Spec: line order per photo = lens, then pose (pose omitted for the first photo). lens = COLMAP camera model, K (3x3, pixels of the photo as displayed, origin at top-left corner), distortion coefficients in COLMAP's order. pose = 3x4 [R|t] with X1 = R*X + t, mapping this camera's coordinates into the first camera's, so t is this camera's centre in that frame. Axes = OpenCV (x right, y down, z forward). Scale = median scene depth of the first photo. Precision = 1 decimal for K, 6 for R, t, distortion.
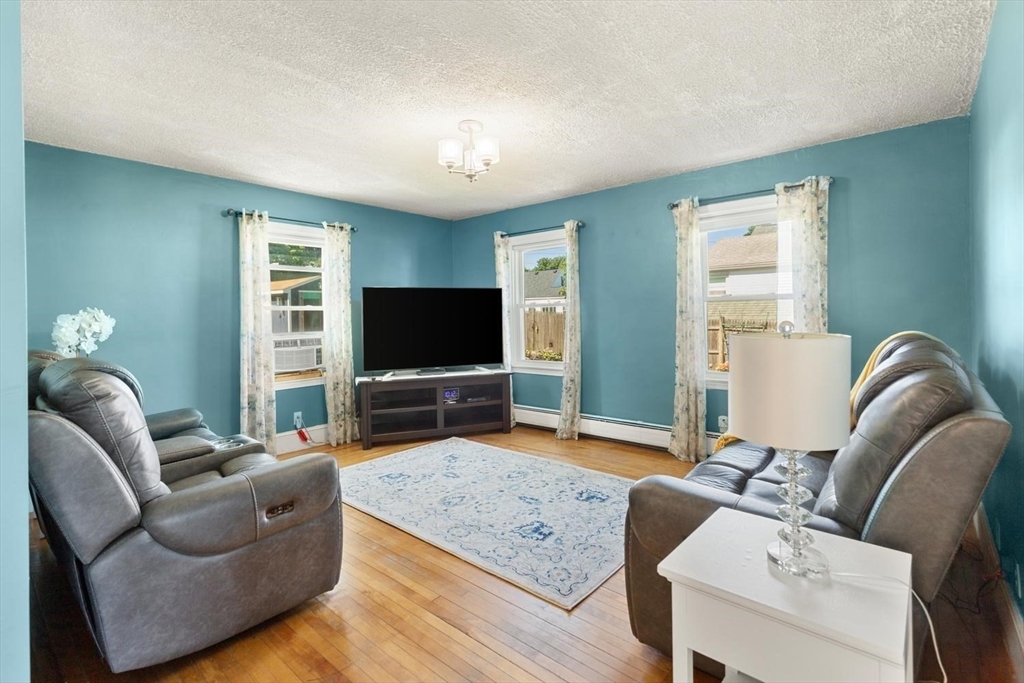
lens RADIAL K [[471.0, 0, 509.7], [0, 471.0, 312.0], [0, 0, 1]] dist [0.012070, 0.000100]
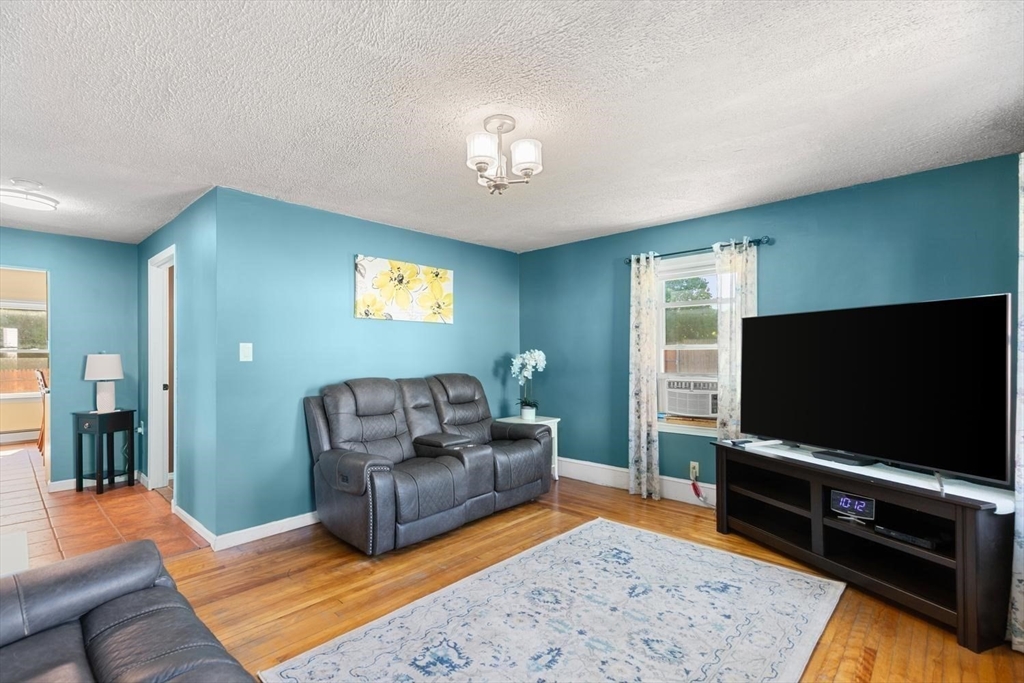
lens RADIAL K [[471.0, 0, 509.9], [0, 471.0, 349.3], [0, 0, 1]] dist [0.012070, 0.000100]
pose [[-0.032498, 0.004332, -0.999462, 0.564743], [0.012435, 0.999915, 0.003929, -0.014379], [0.999394, -0.012301, -0.032549, 0.819658]]
